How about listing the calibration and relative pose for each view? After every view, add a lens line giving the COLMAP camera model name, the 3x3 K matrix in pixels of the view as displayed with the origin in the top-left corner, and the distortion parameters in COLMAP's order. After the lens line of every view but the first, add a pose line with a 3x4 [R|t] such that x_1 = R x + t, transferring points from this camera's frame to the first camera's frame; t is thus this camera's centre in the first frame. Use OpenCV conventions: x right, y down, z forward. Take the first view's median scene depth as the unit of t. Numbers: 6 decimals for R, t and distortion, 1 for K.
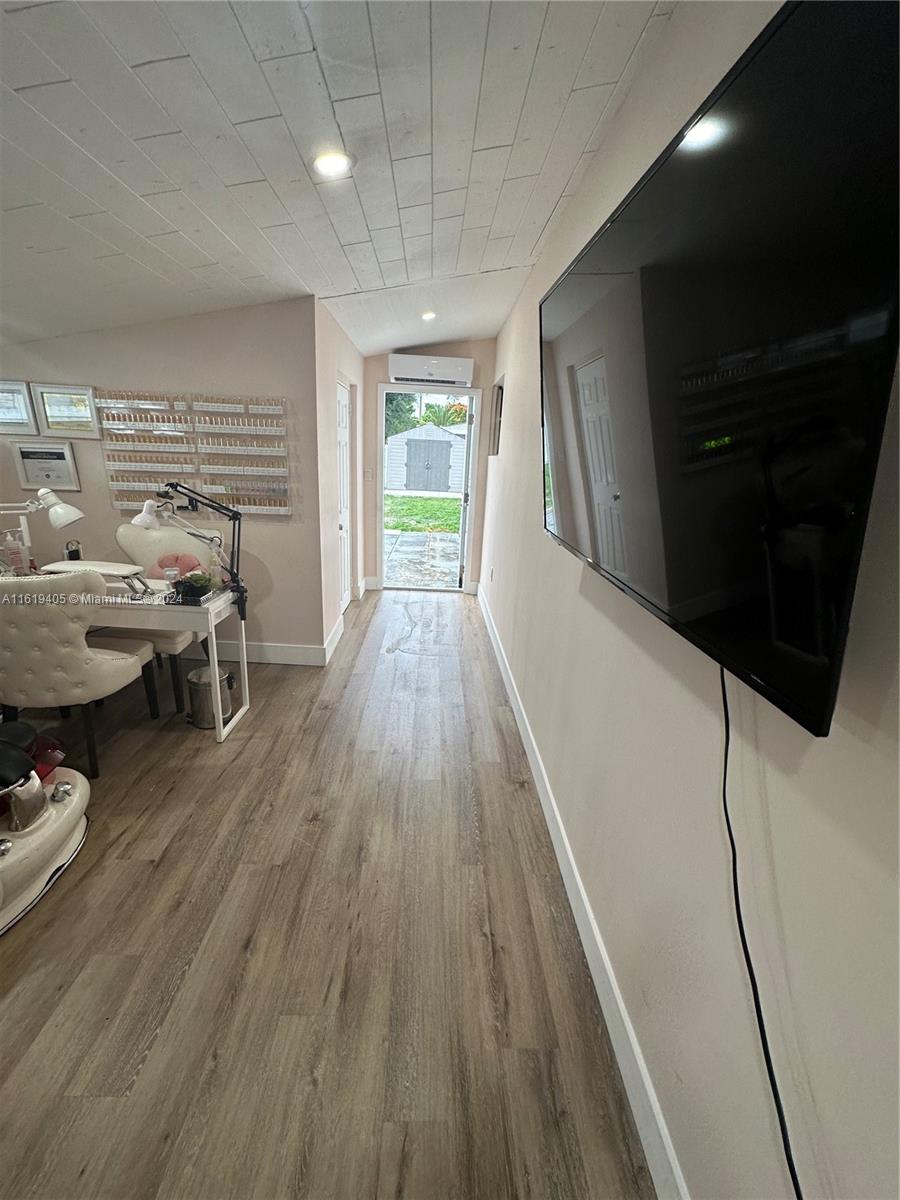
lens RADIAL K [[477.8, 0, 454.8], [0, 477.8, 599.7], [0, 0, 1]] dist [-0.004421, 0.000967]
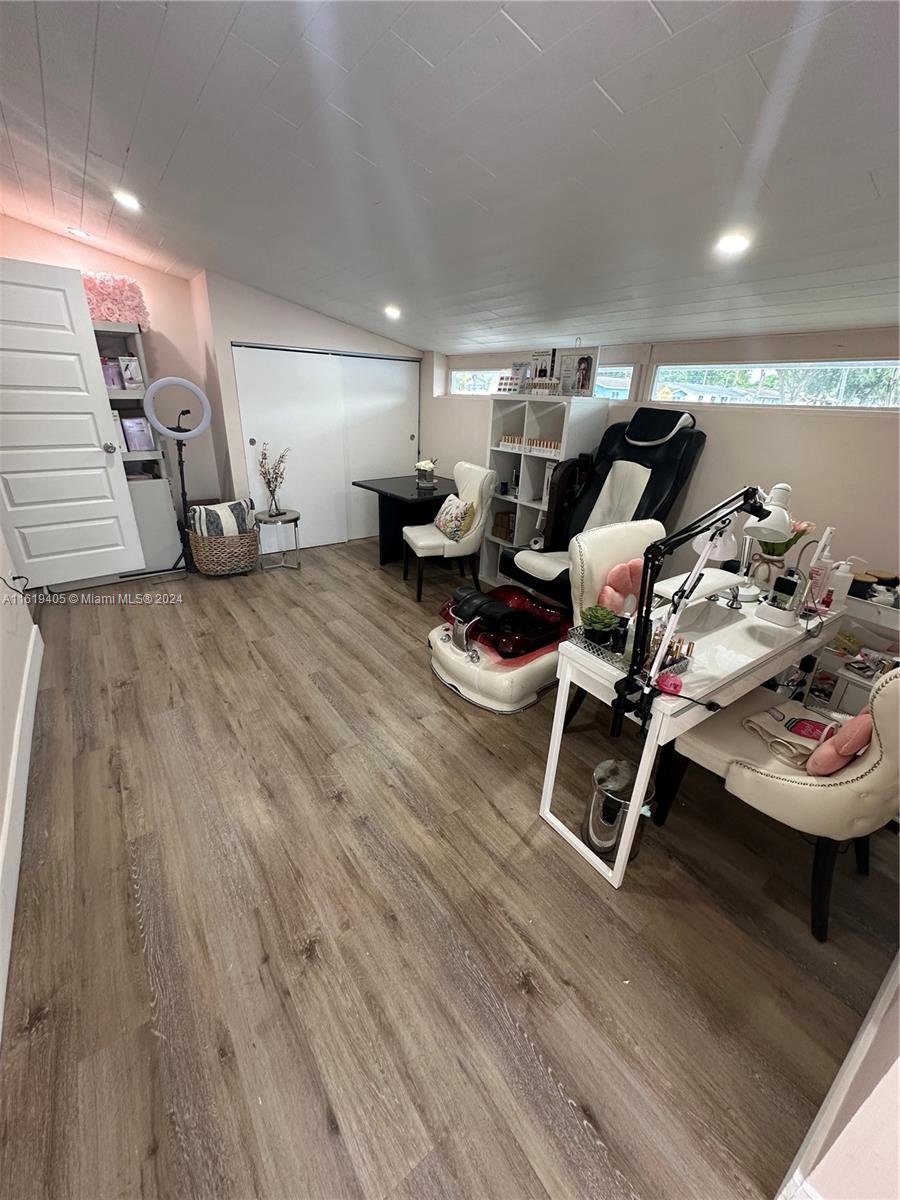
lens RADIAL K [[477.8, 0, 451.5], [0, 477.8, 609.0], [0, 0, 1]] dist [-0.004421, 0.000967]
pose [[-0.826296, 0.151327, -0.542526, -0.026147], [-0.243607, 0.772455, 0.586488, -0.466778], [0.507829, 0.616776, -0.601413, 1.564083]]
